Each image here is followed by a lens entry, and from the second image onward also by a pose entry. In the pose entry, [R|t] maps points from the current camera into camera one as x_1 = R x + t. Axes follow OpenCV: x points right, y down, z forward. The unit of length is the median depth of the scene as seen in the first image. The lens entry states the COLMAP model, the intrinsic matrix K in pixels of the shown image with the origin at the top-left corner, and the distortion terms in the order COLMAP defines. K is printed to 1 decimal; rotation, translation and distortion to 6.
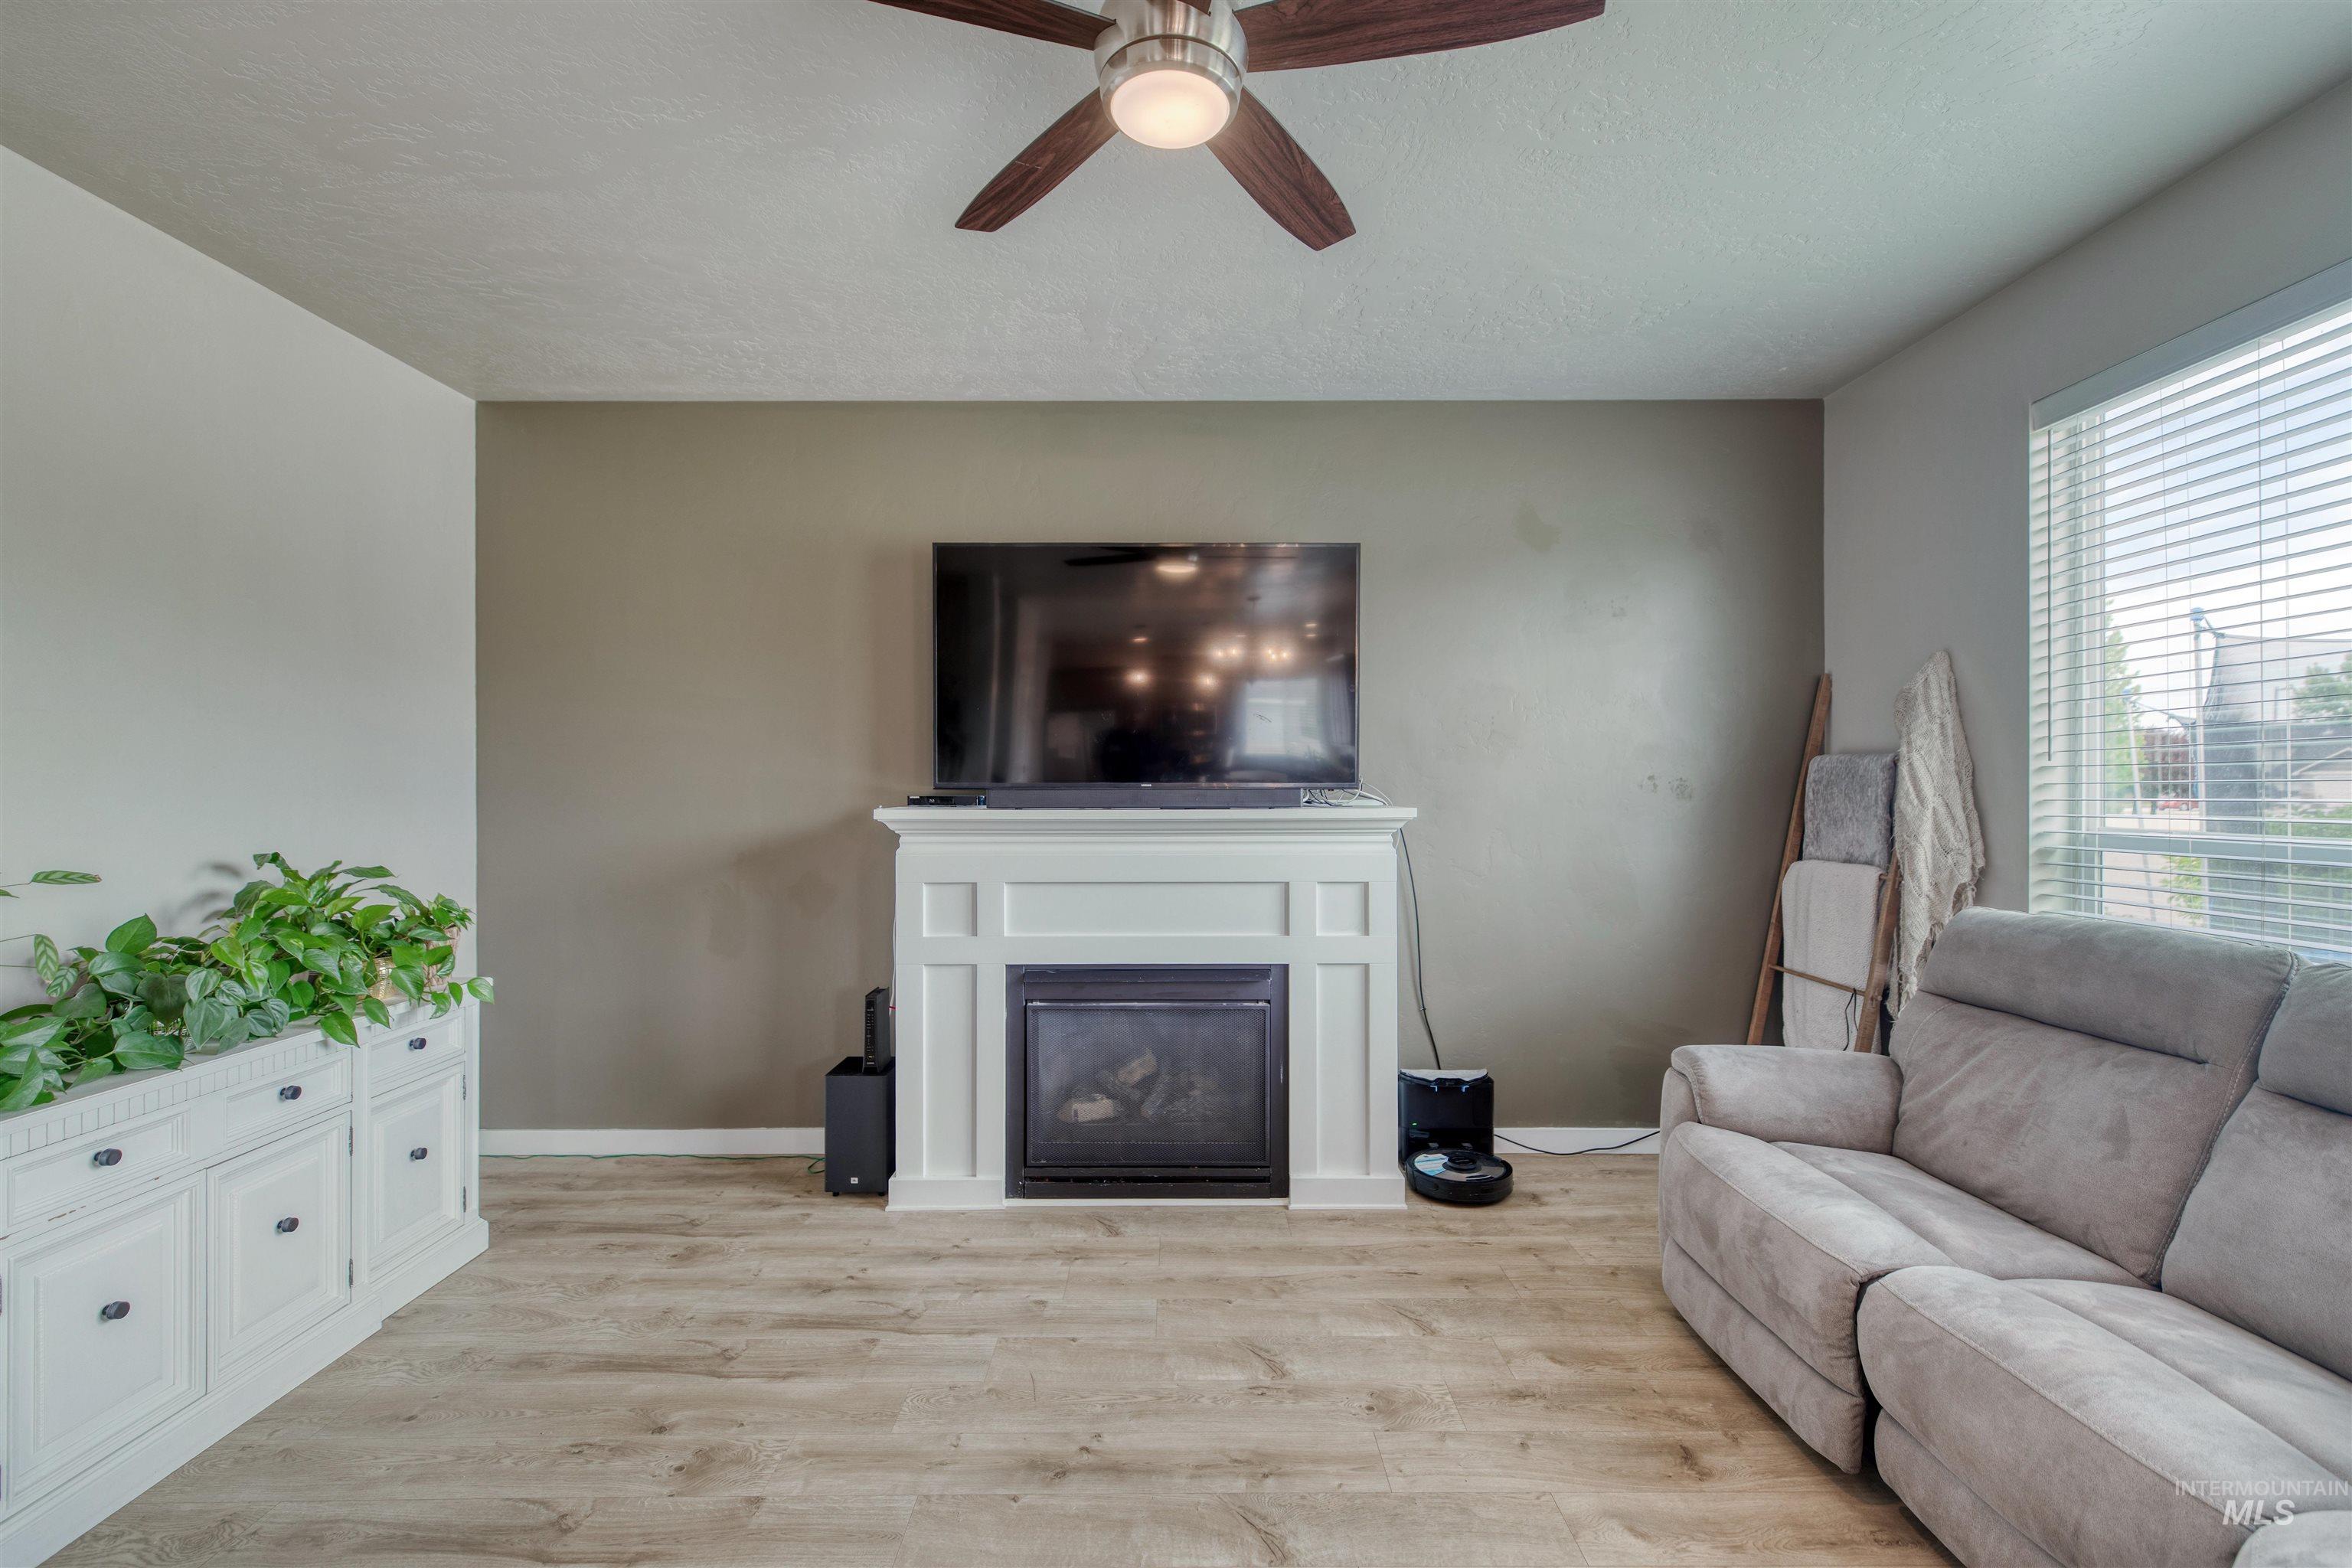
lens RADIAL K [[1053.3, 0, 1178.0], [0, 1053.3, 782.8], [0, 0, 1]] dist [0.004604, -0.000392]
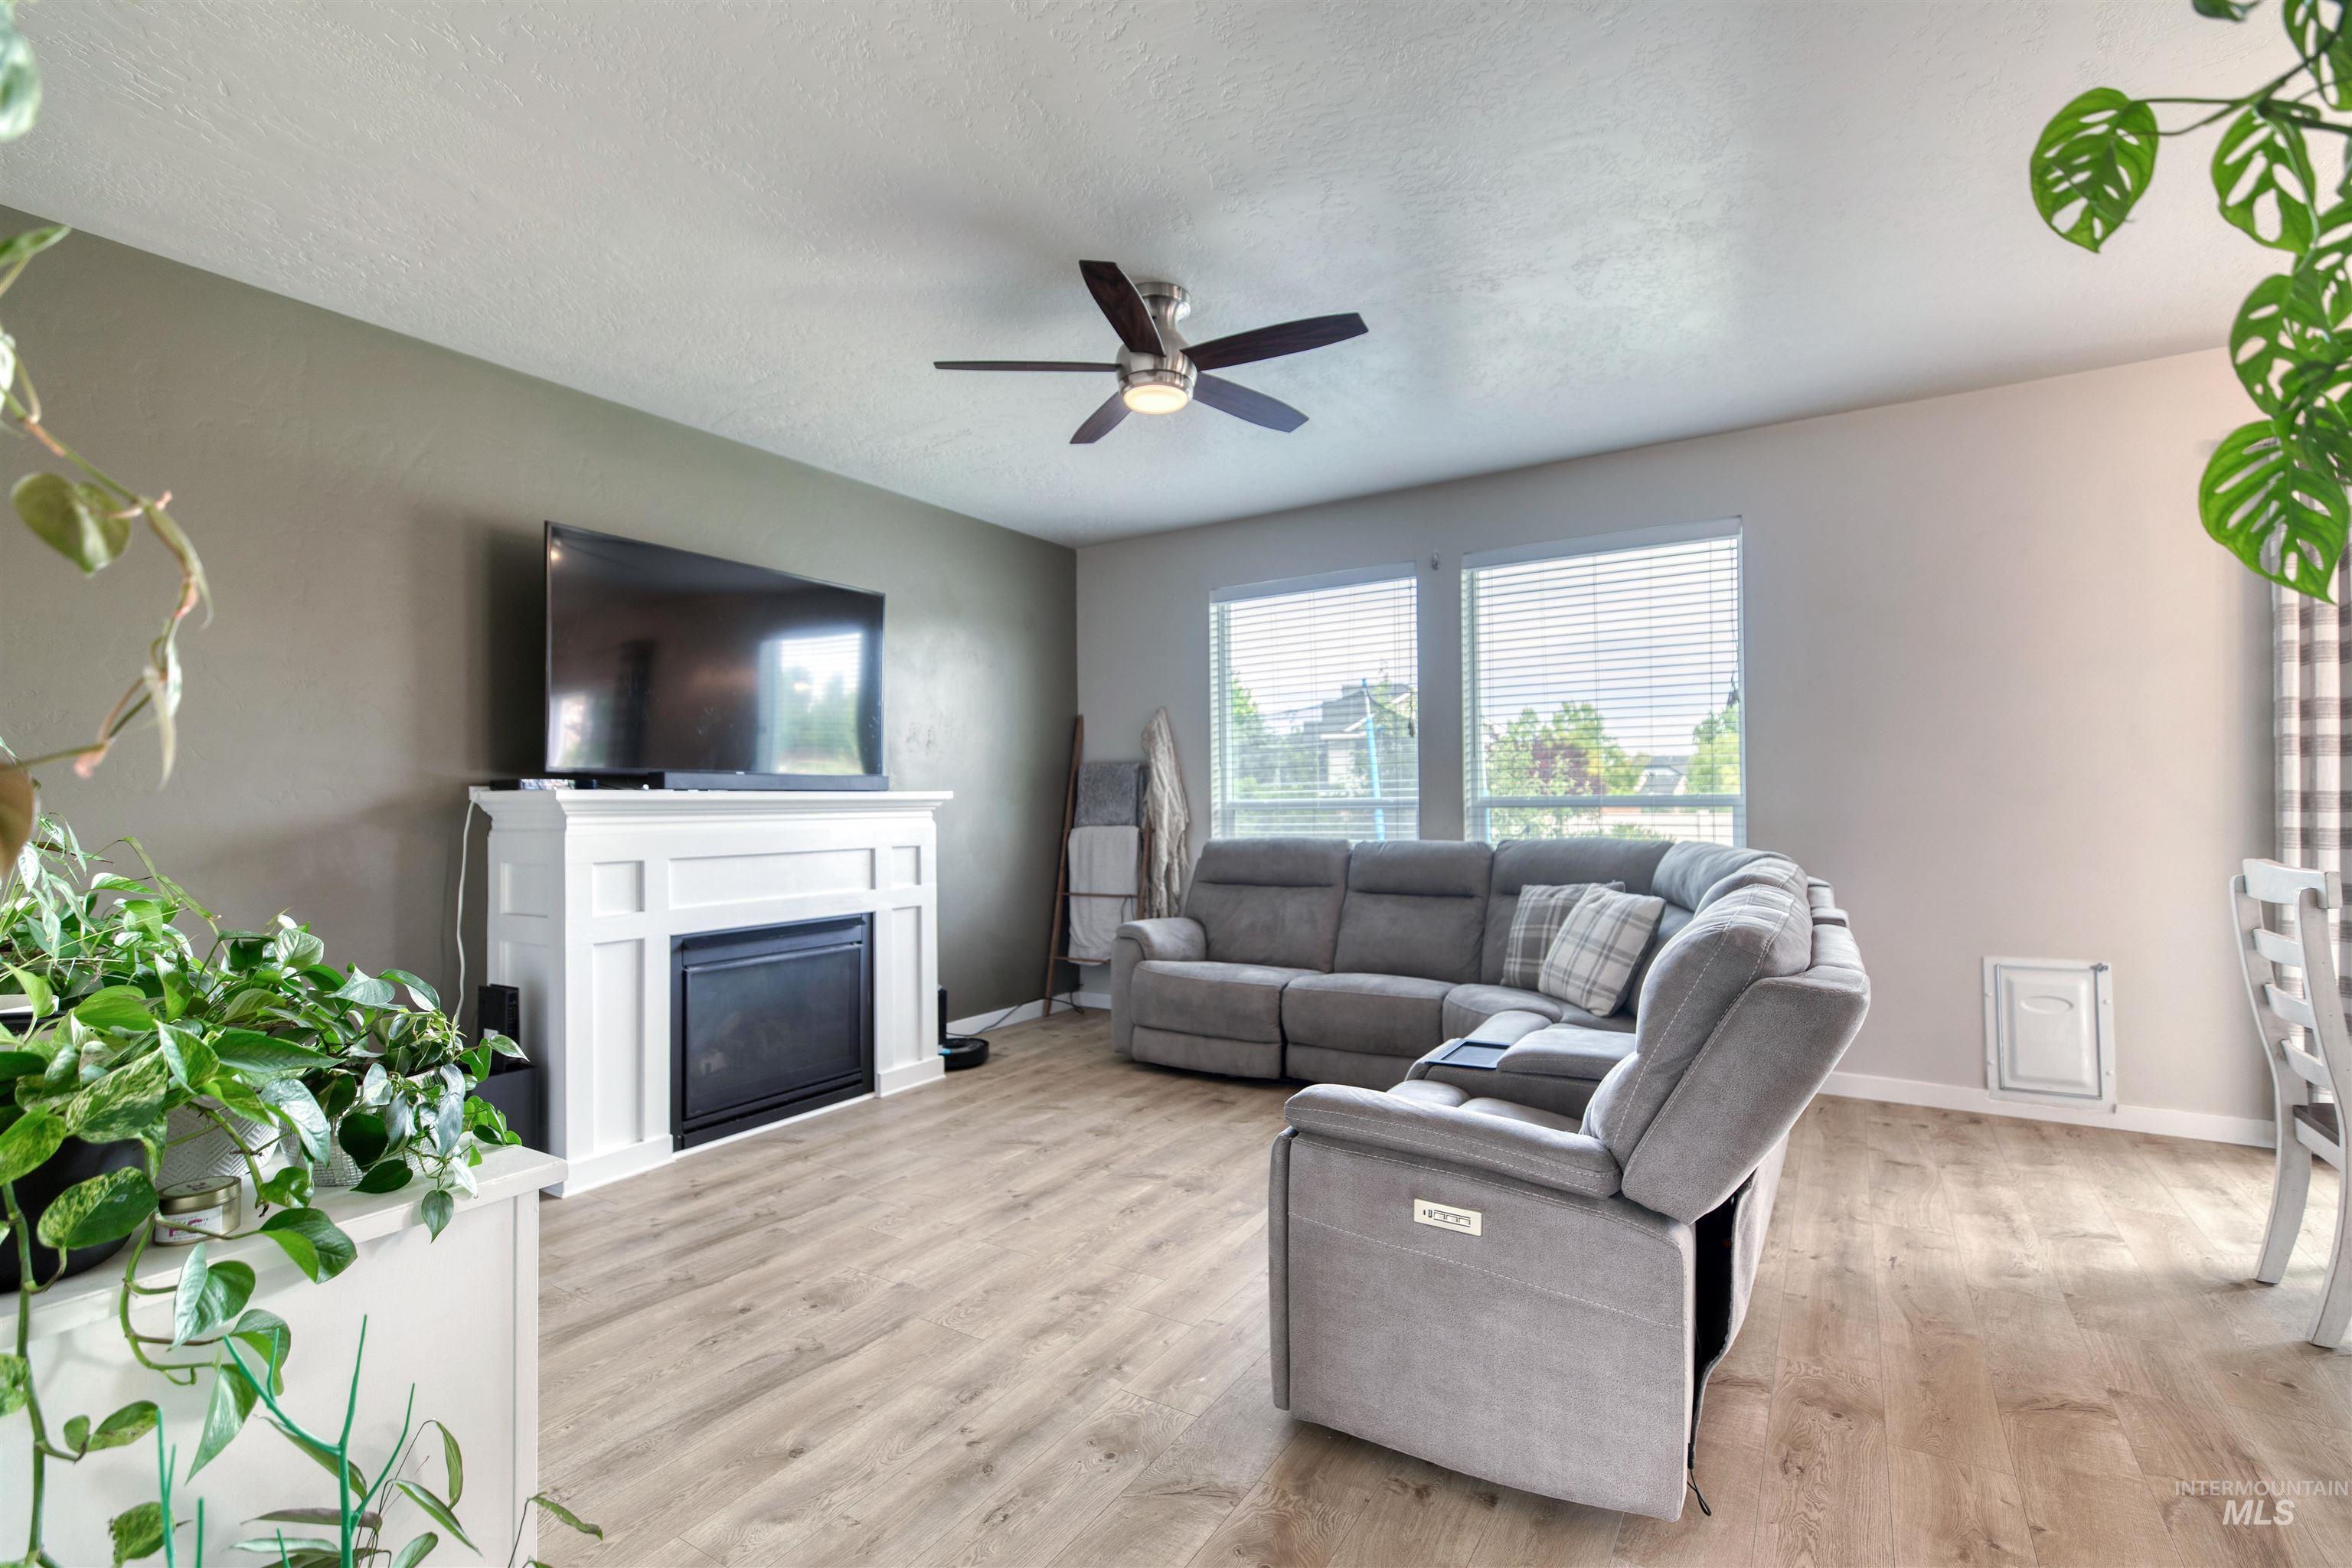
lens RADIAL K [[1053.3, 0, 1178.0], [0, 1053.3, 782.8], [0, 0, 1]] dist [0.004604, -0.000392]
pose [[0.535844, 0.012240, 0.844228, -0.876716], [0.005420, 0.999824, -0.017936, 0.042653], [-0.844300, 0.014187, 0.535684, -0.018517]]
